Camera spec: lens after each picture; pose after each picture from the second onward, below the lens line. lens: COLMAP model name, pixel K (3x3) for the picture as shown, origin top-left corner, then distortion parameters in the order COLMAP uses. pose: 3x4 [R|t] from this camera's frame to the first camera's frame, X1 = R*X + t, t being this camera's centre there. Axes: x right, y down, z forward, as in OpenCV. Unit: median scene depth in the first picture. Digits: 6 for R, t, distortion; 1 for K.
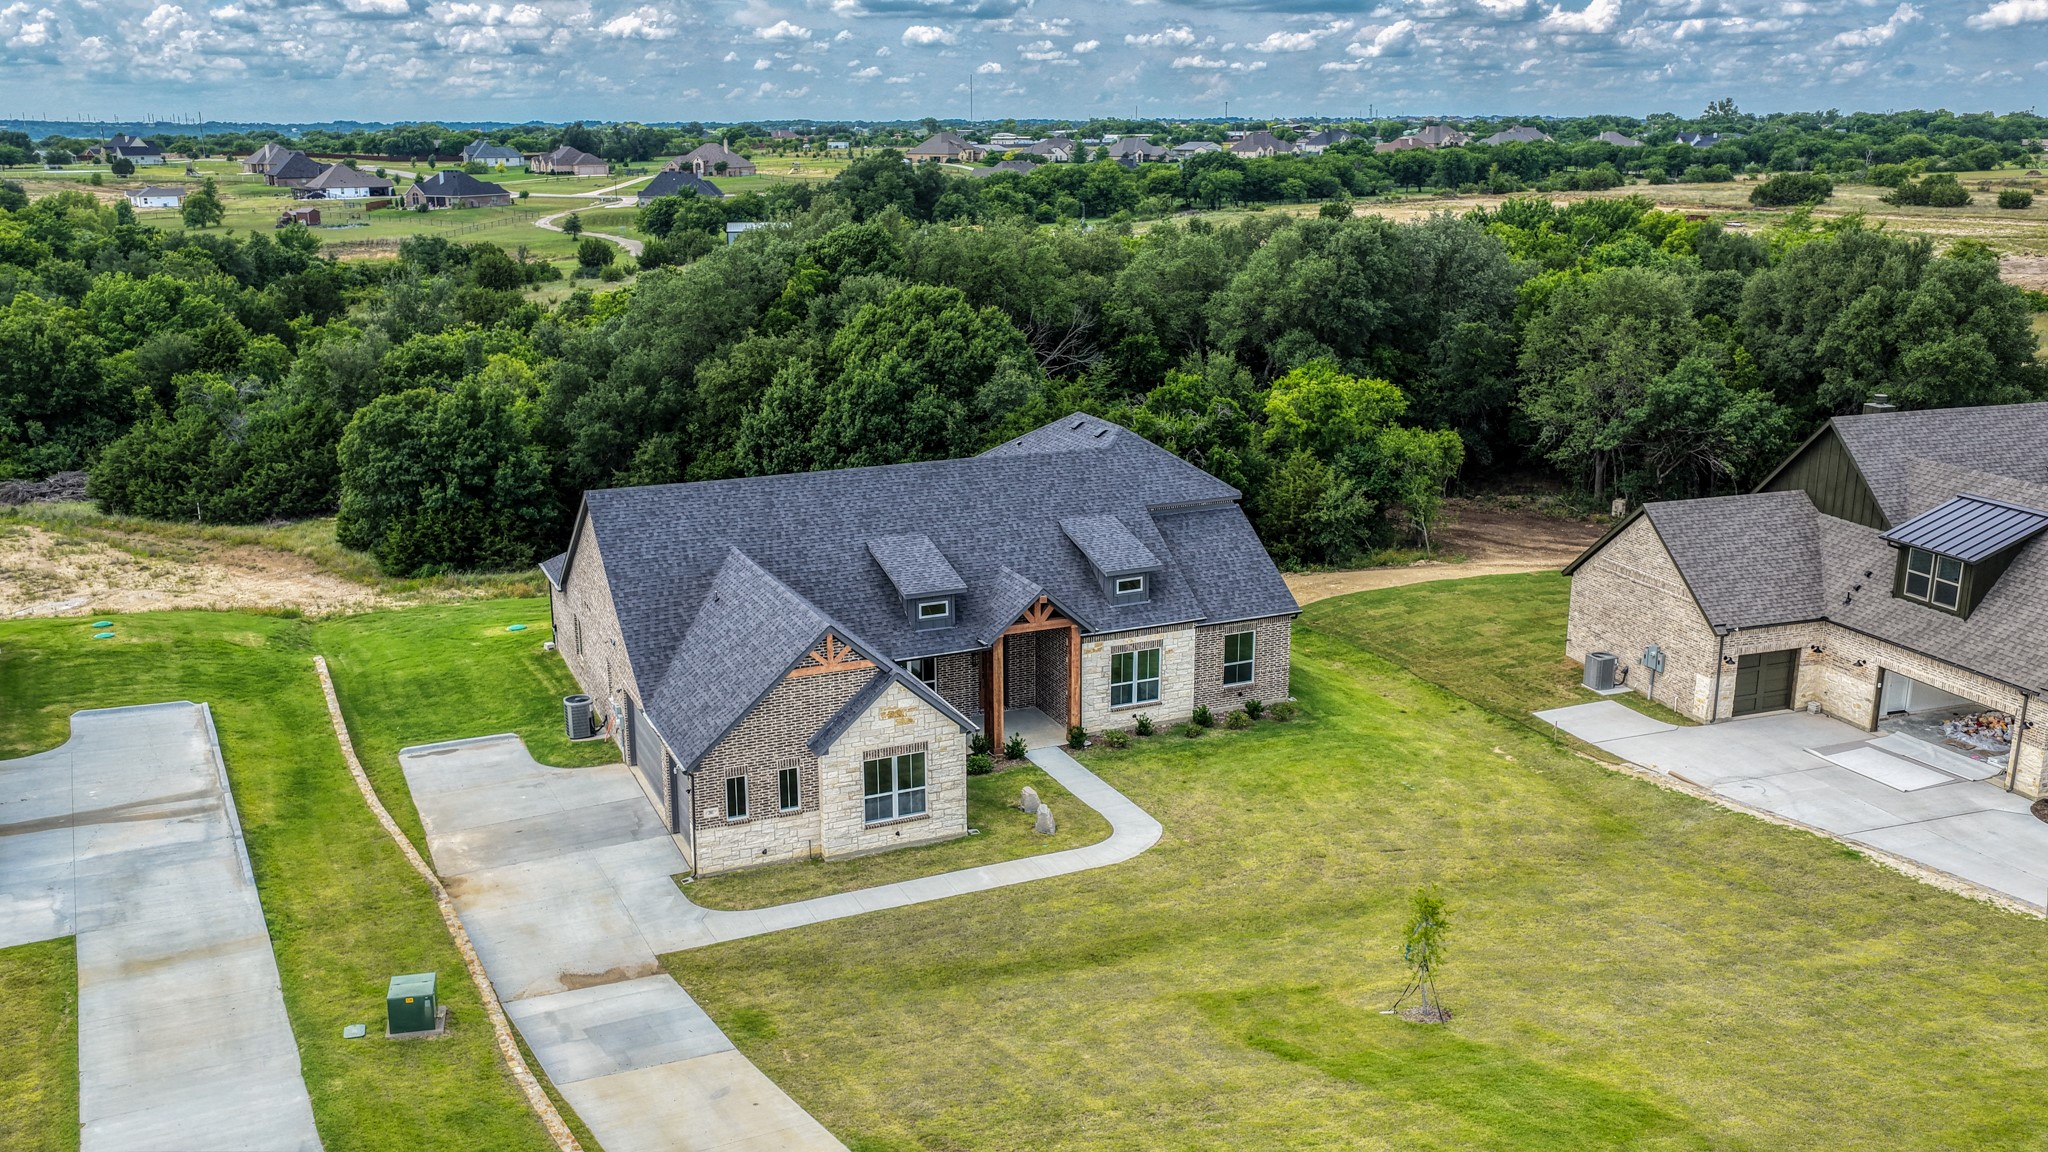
lens RADIAL K [[1685.4, 0, 1024.0], [0, 1685.4, 576.0], [0, 0, 1]] dist [0.000225, 0.011654]
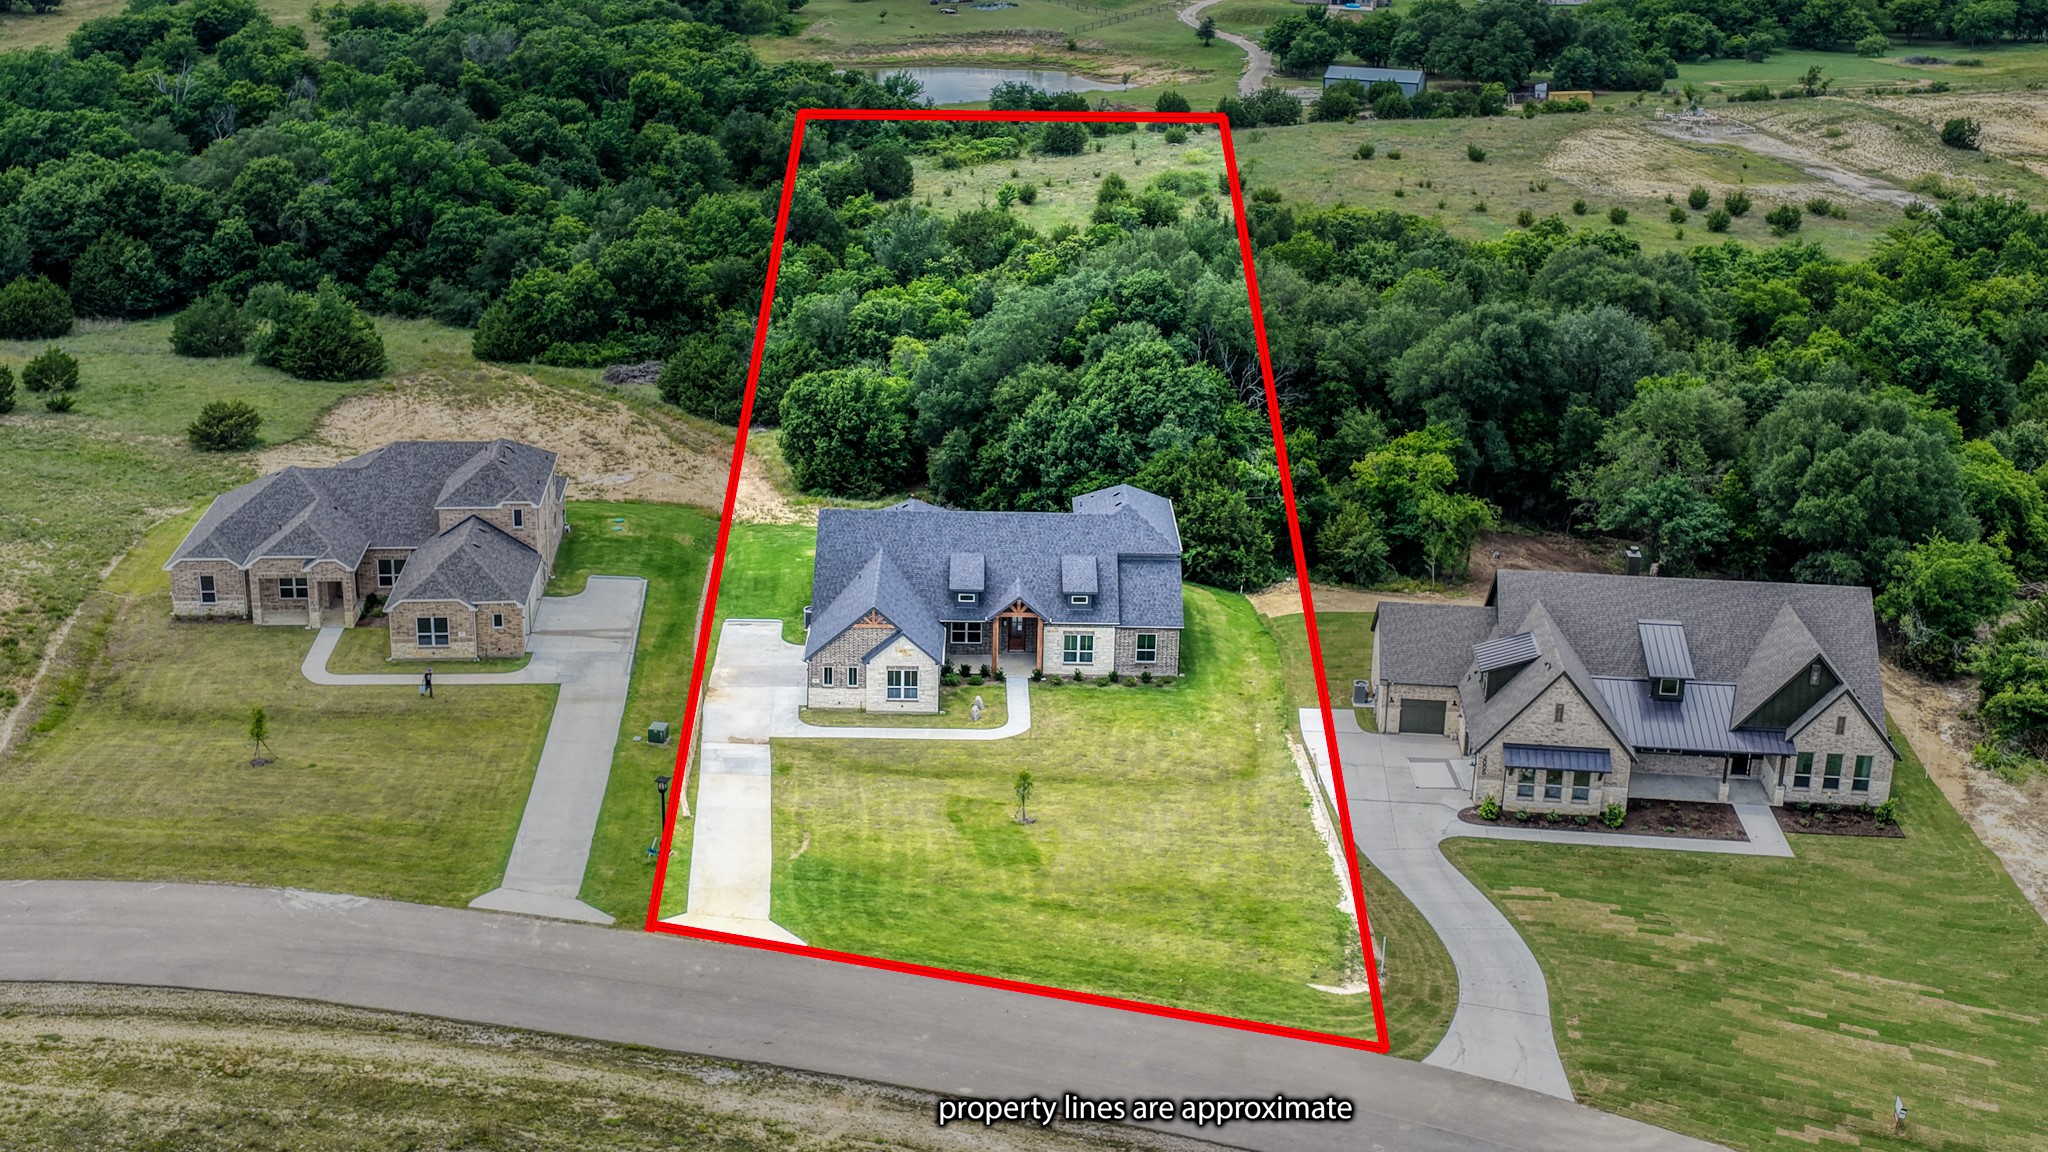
lens RADIAL K [[2133.3, 0, 1024.7], [0, 2133.3, 437.9], [0, 0, 1]] dist [-0.001185, 0.006184]
pose [[0.918886, 0.143364, -0.367553, 0.848775], [-0.128451, 0.989592, 0.064863, -0.317000], [0.373027, -0.012389, 0.927738, -1.207100]]
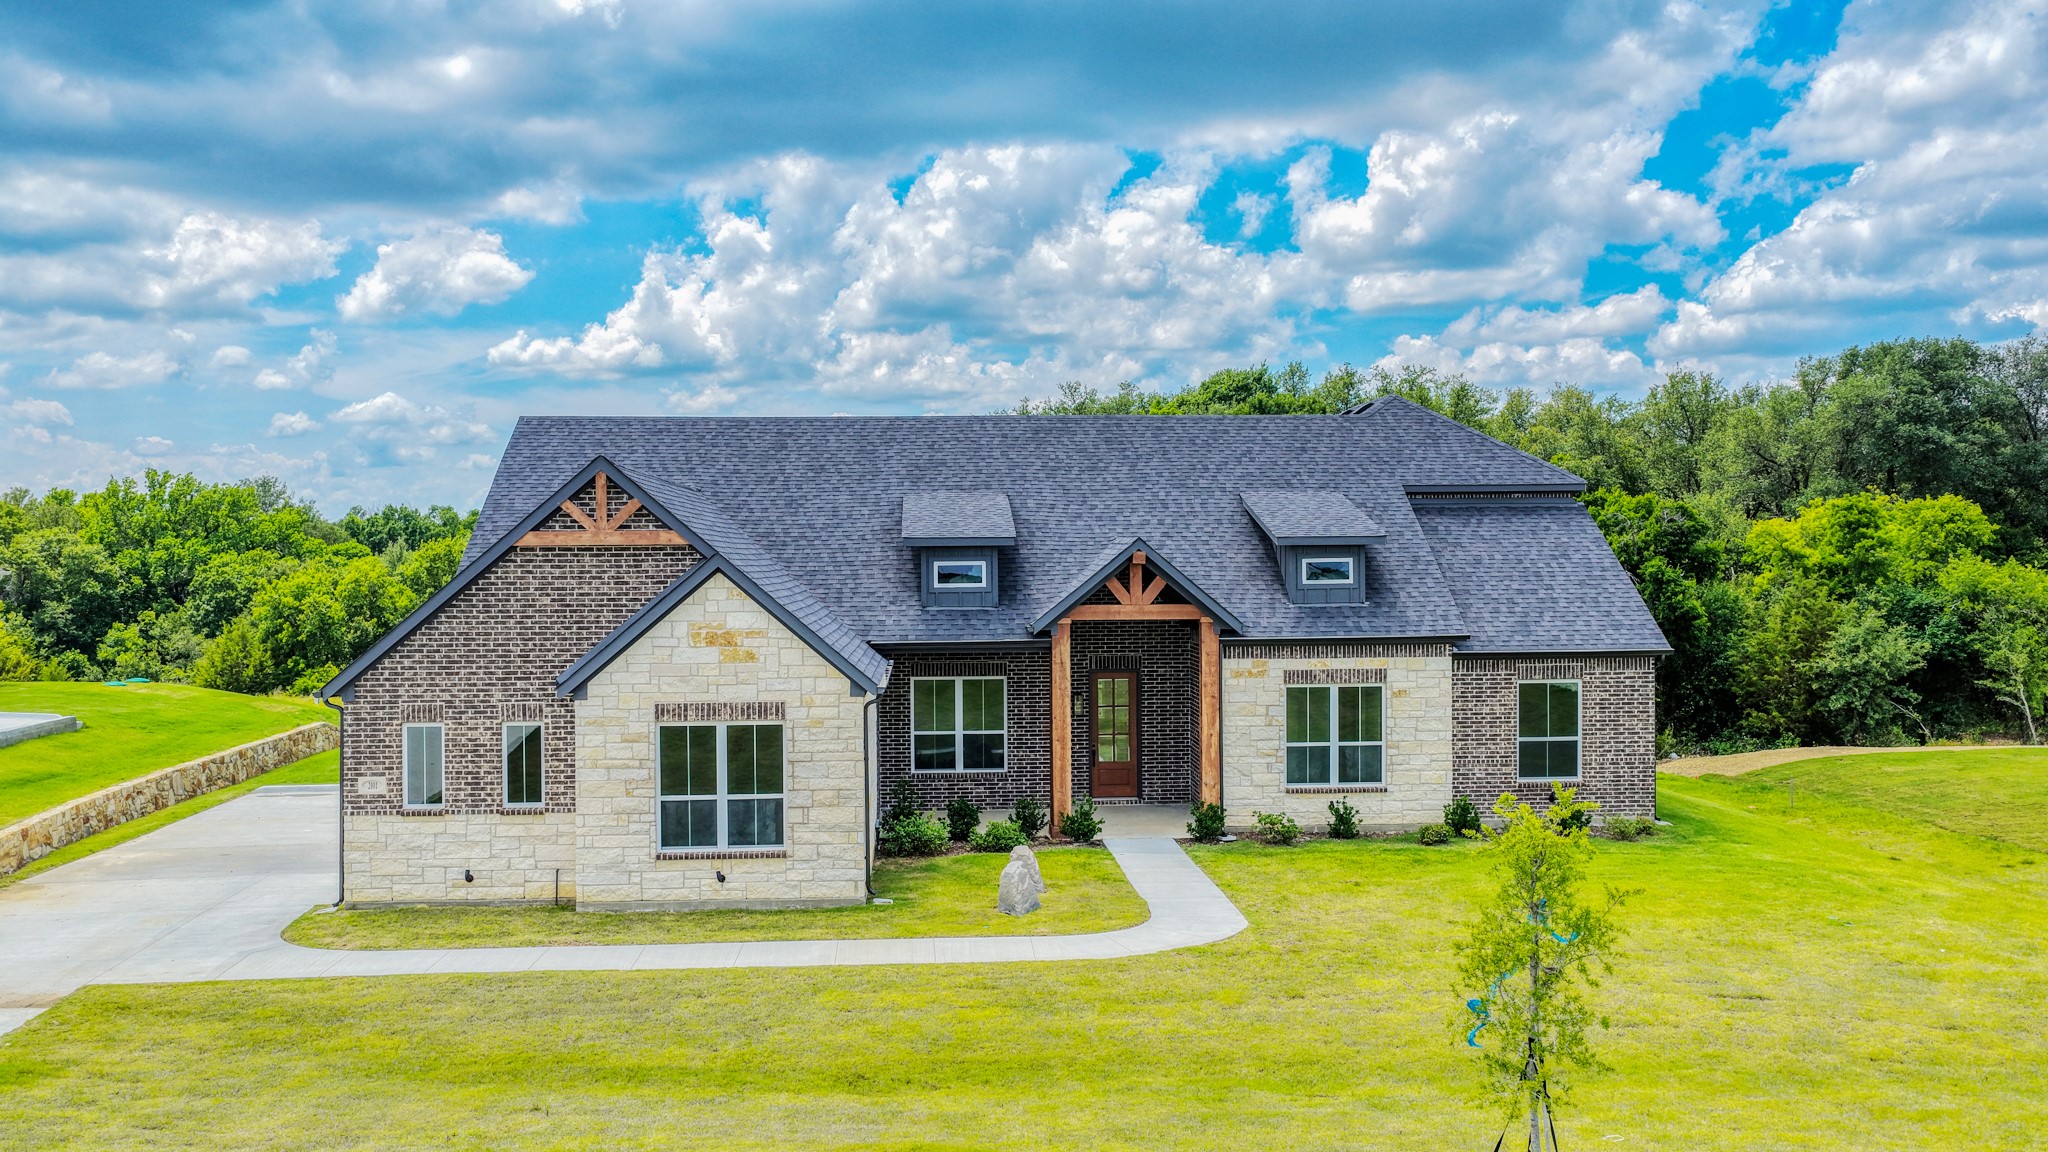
lens RADIAL K [[1685.4, 0, 1024.0], [0, 1685.4, 576.0], [0, 0, 1]] dist [0.000225, 0.011654]
pose [[0.935446, 0.002052, -0.353464, 0.168934], [-0.086289, 0.971055, -0.222727, 0.143839], [0.342775, 0.238849, 0.908546, 0.447568]]
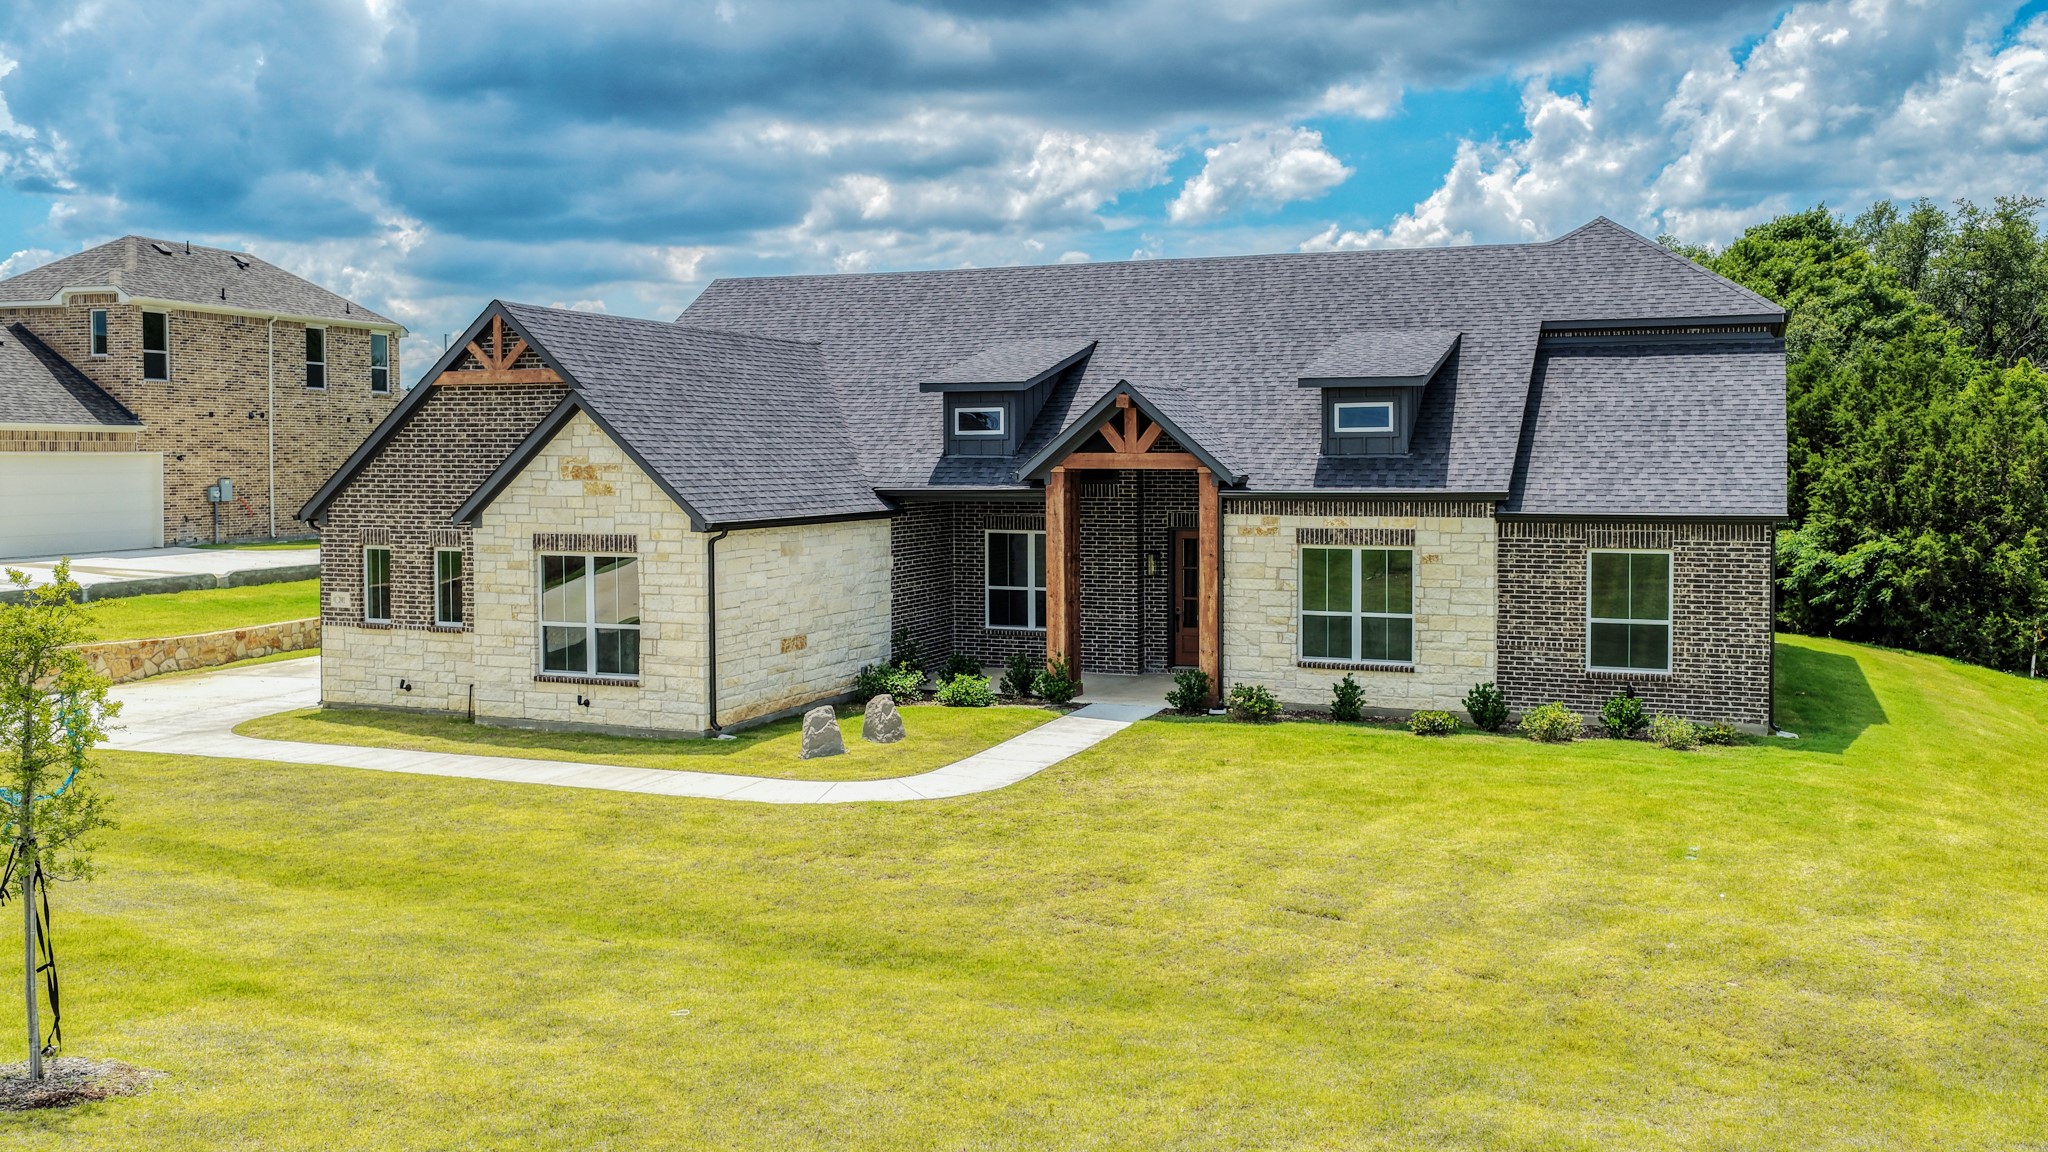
lens RADIAL K [[1704.2, 0, 1068.5], [0, 1704.2, 504.8], [0, 0, 1]] dist [0.002130, 0.003002]
pose [[0.701858, 0.026217, -0.711835, 0.362639], [-0.180664, 0.973198, -0.142288, 0.118805], [0.689026, 0.228469, 0.687783, 0.600549]]
